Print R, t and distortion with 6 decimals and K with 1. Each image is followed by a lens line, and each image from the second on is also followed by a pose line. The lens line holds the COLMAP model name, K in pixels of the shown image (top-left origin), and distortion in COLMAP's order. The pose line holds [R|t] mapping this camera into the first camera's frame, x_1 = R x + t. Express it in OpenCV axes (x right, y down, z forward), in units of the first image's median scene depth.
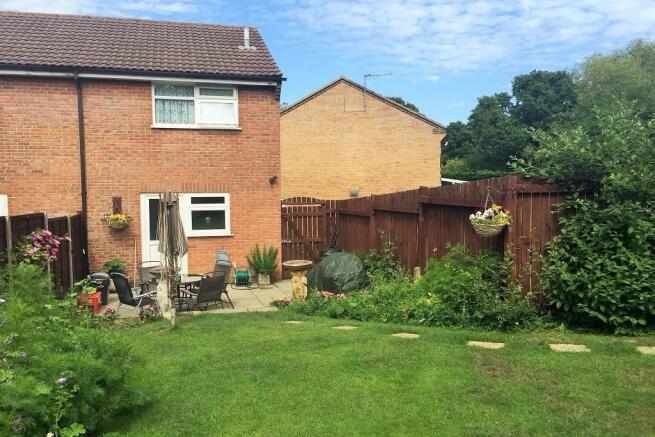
lens RADIAL K [[549.6, 0, 327.8], [0, 549.6, 222.3], [0, 0, 1]] dist [0.007885, -0.024631]
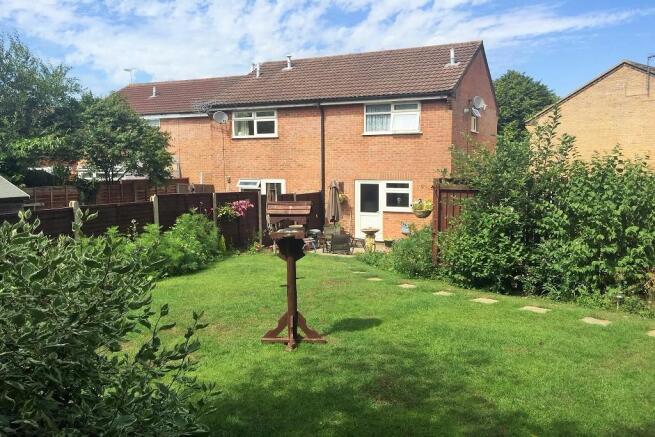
lens RADIAL K [[549.6, 0, 327.2], [0, 549.6, 216.8], [0, 0, 1]] dist [0.007885, -0.024631]
pose [[0.751138, 0.062694, -0.657162, 0.571568], [-0.044221, 0.998023, 0.044667, -0.016144], [0.658662, -0.004491, 0.752425, -0.161049]]
